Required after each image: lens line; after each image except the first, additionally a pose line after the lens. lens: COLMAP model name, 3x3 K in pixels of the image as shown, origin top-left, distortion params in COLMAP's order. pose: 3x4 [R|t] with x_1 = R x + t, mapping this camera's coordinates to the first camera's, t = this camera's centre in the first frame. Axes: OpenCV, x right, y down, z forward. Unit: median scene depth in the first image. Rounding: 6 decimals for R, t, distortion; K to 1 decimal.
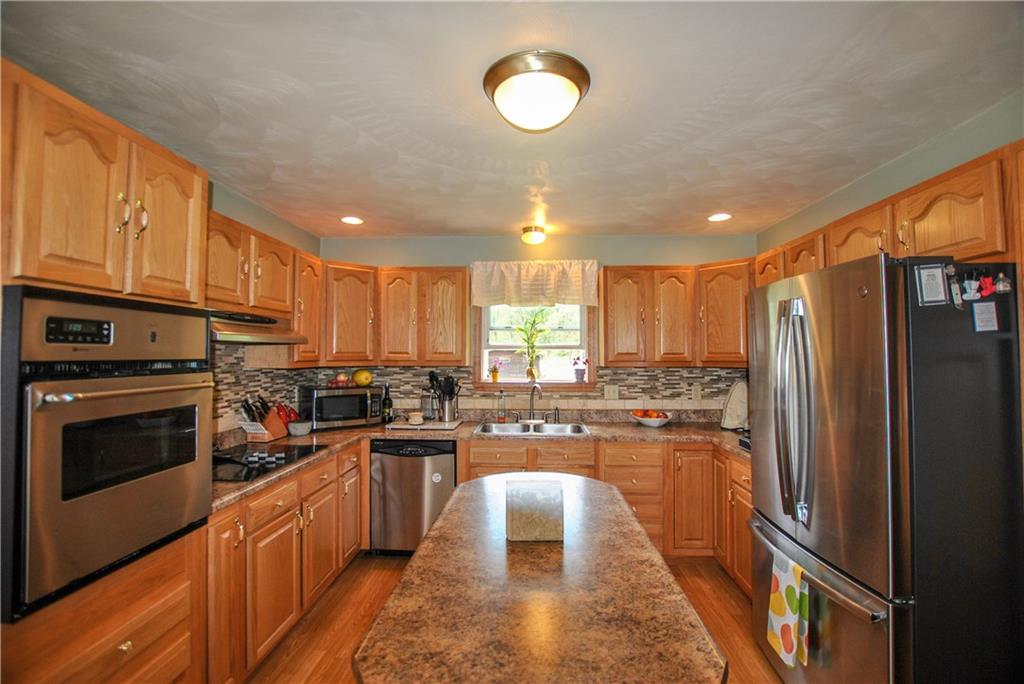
lens RADIAL K [[458.5, 0, 514.3], [0, 458.5, 339.6], [0, 0, 1]] dist [-0.019675, 0.000642]
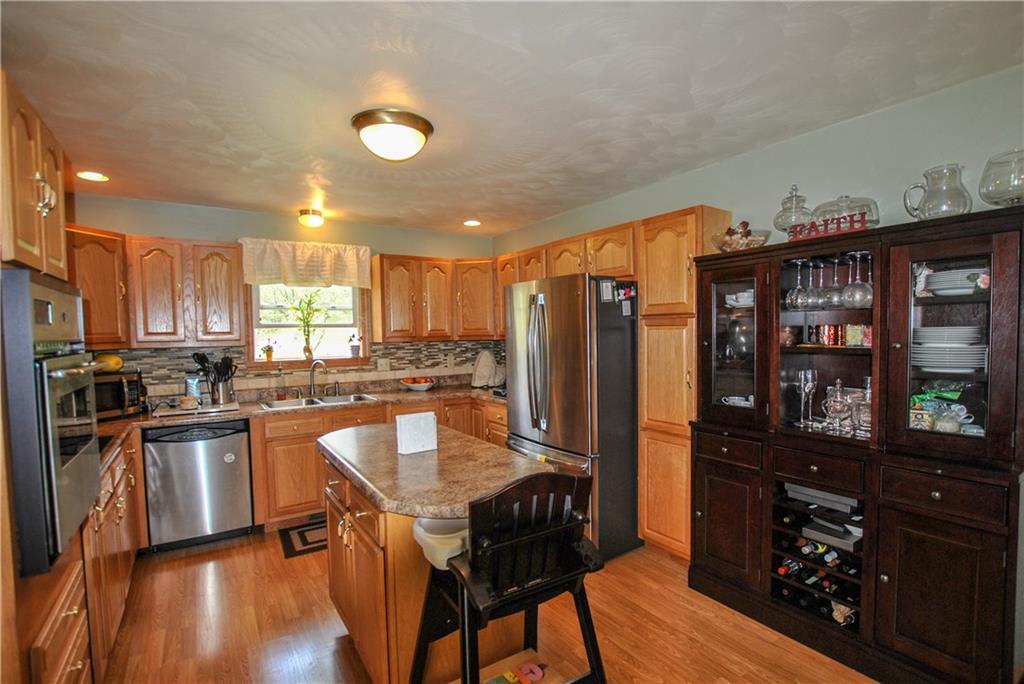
lens RADIAL K [[492.0, 0, 513.0], [0, 492.0, 350.0], [0, 0, 1]] dist [-0.000569, 0.000332]
pose [[0.813474, -0.036149, 0.580477, -0.249787], [-0.002146, 0.997873, 0.065150, -0.002703], [-0.581597, -0.054244, 0.811666, -0.192581]]
